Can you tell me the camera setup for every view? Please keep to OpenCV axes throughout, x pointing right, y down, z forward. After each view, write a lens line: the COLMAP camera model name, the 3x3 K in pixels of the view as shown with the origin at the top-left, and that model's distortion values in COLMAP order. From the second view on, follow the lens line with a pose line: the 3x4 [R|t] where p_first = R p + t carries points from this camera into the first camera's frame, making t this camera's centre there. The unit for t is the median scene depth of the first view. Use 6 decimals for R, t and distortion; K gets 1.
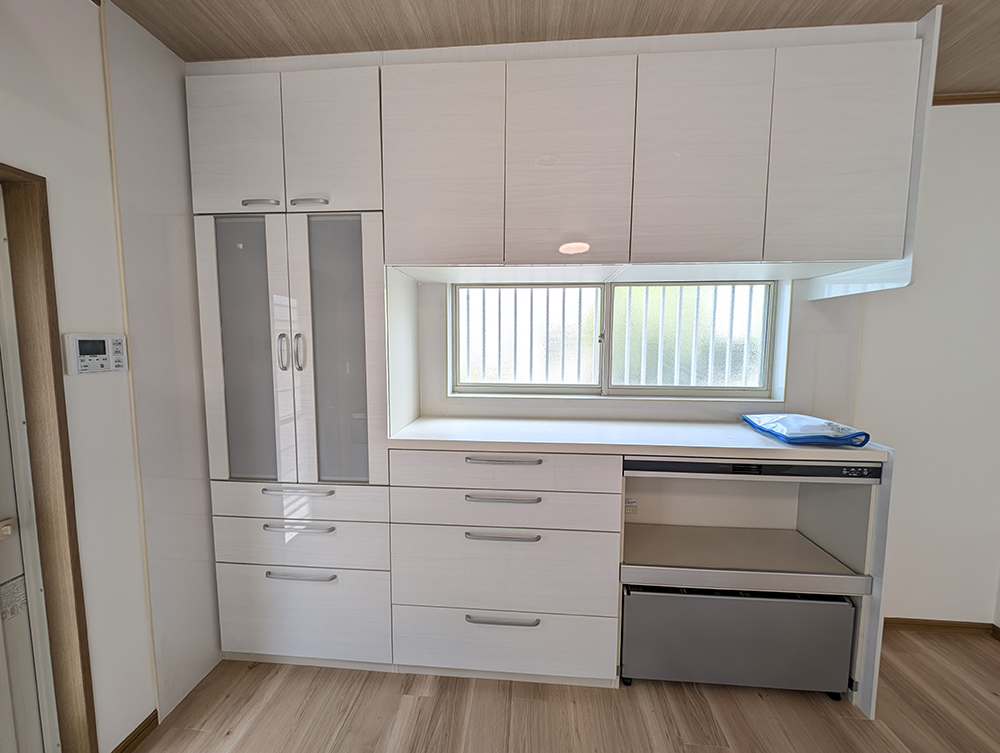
lens RADIAL K [[376.9, 0, 500.9], [0, 376.9, 373.5], [0, 0, 1]] dist [0.014138, -0.006713]
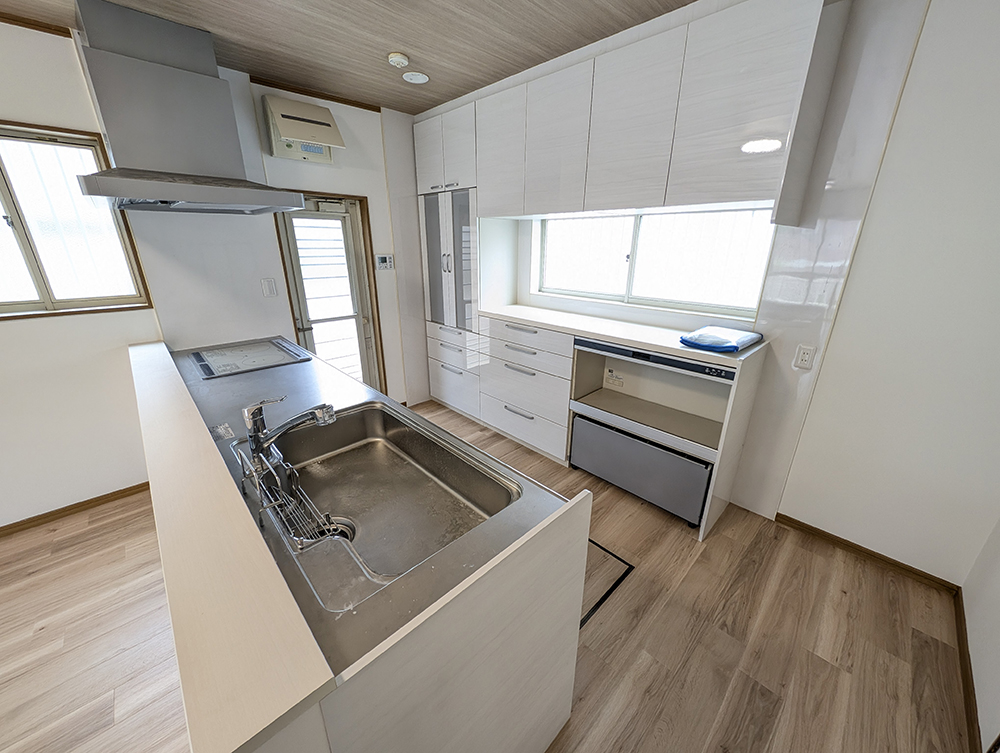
lens RADIAL K [[376.9, 0, 500.9], [0, 376.9, 373.5], [0, 0, 1]] dist [0.014138, -0.006713]
pose [[0.749615, 0.218177, -0.624881, 1.106079], [-0.058191, 0.962177, 0.266137, -0.042328], [0.659311, -0.163138, 0.733958, -0.434091]]
